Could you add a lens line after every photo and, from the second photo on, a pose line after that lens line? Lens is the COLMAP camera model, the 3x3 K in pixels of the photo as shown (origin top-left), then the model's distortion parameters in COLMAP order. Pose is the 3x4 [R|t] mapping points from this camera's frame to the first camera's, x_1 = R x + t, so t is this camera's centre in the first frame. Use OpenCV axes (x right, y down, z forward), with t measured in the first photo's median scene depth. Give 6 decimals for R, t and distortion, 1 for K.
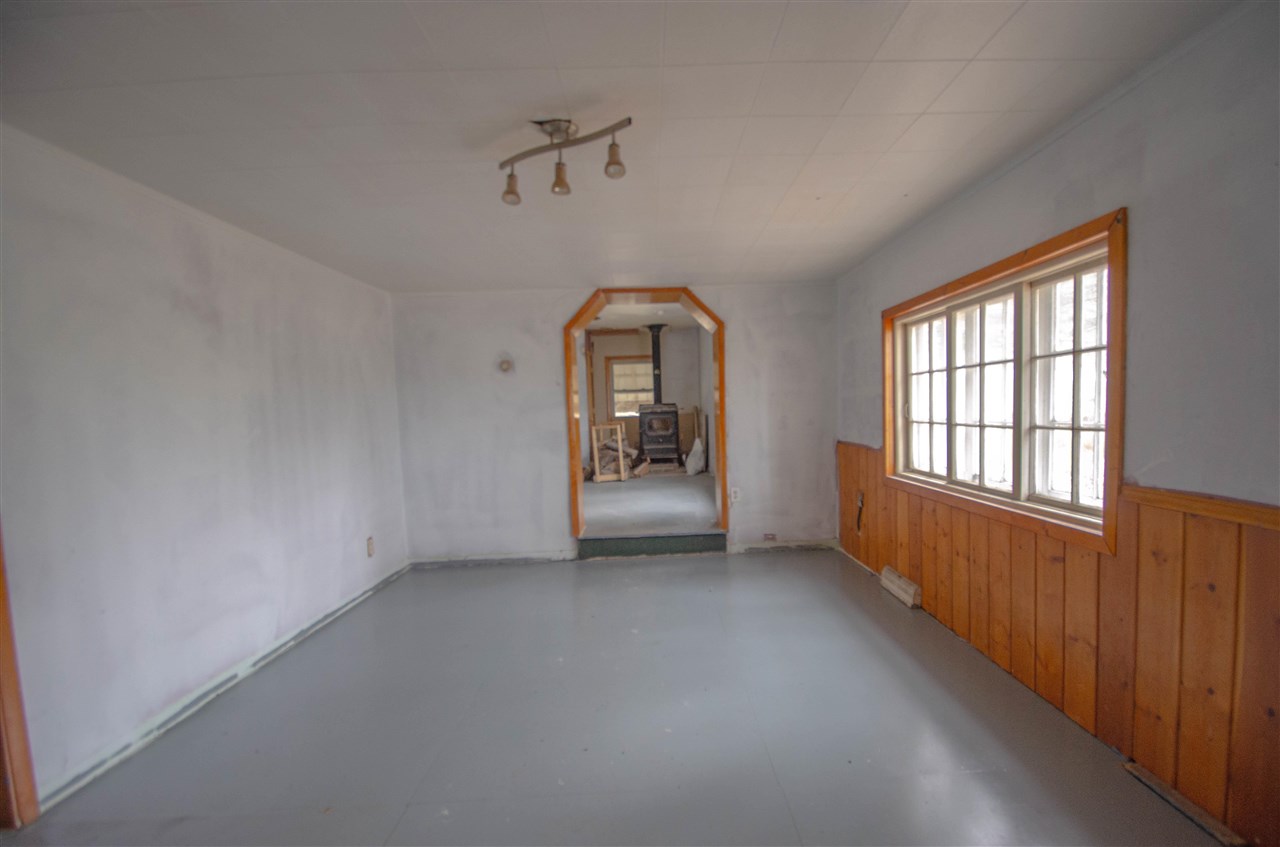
lens RADIAL K [[560.8, 0, 669.1], [0, 560.8, 455.2], [0, 0, 1]] dist [-0.000702, -0.014517]
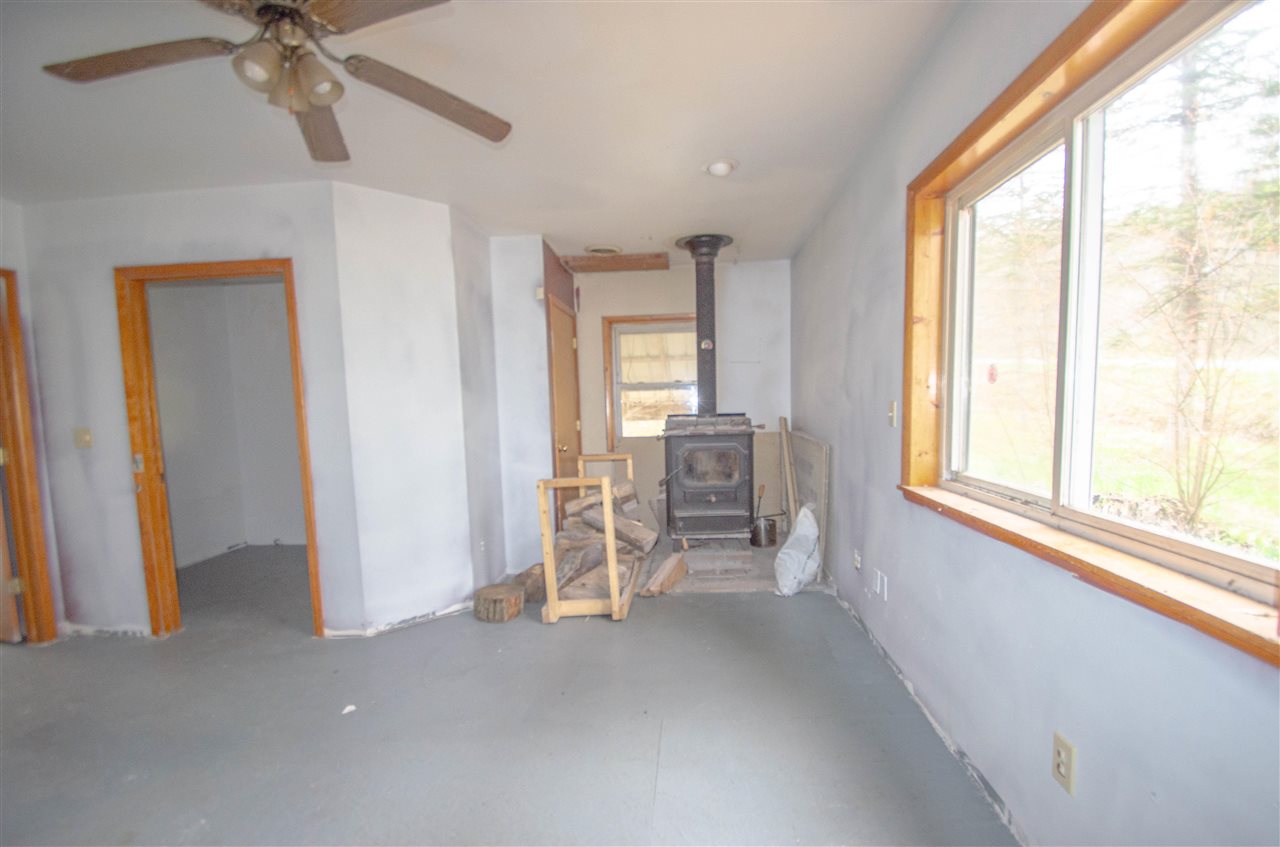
lens RADIAL K [[560.8, 0, 669.1], [0, 560.8, 455.2], [0, 0, 1]] dist [-0.000702, -0.014517]
pose [[0.997202, 0.015179, -0.073200, -0.017668], [-0.014342, 0.999826, 0.011944, -0.066154], [0.073368, -0.010861, 0.997246, 0.563805]]
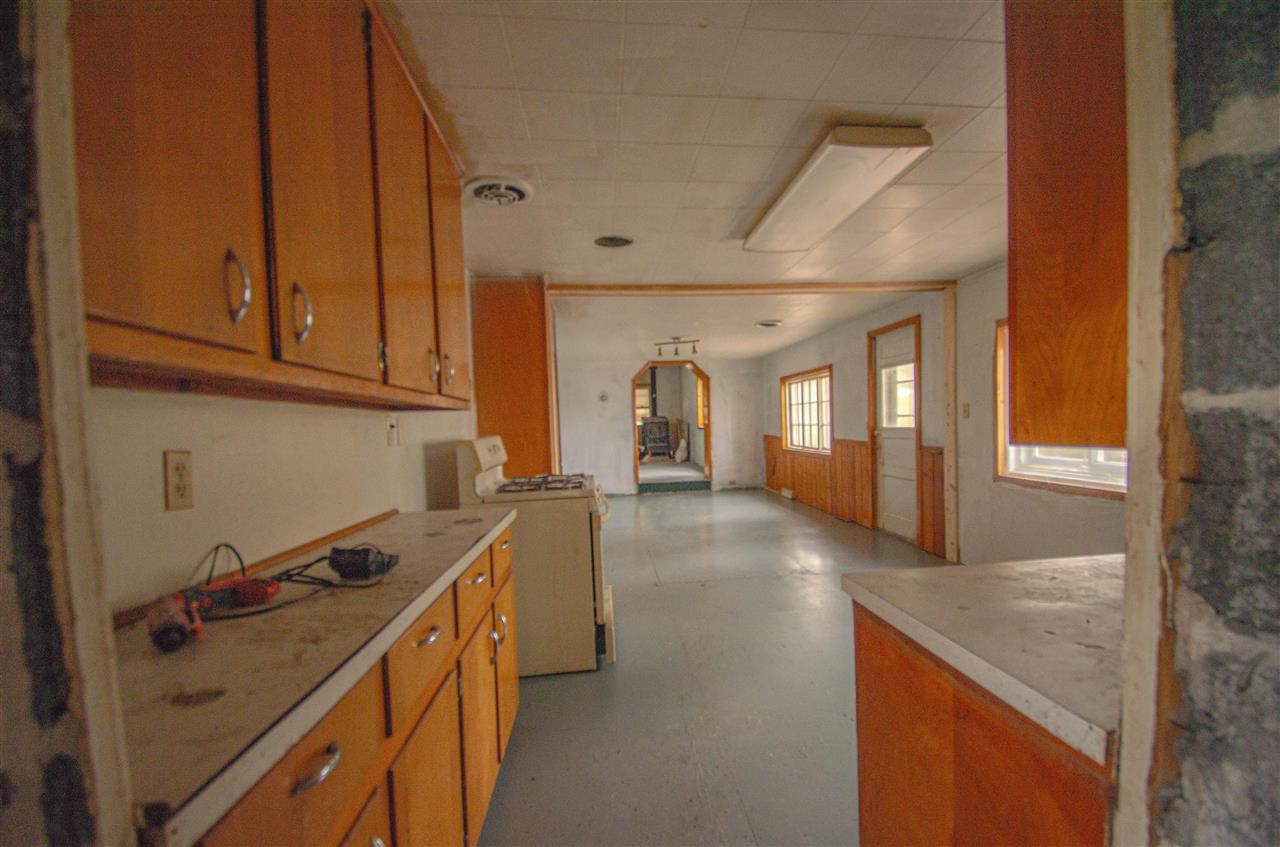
lens RADIAL K [[560.8, 0, 669.1], [0, 560.8, 455.2], [0, 0, 1]] dist [-0.000702, -0.014517]
pose [[0.996342, -0.003718, 0.085378, -0.114793], [0.005643, 0.999735, -0.022313, 0.047284], [-0.085273, 0.022713, 0.996099, -0.519985]]
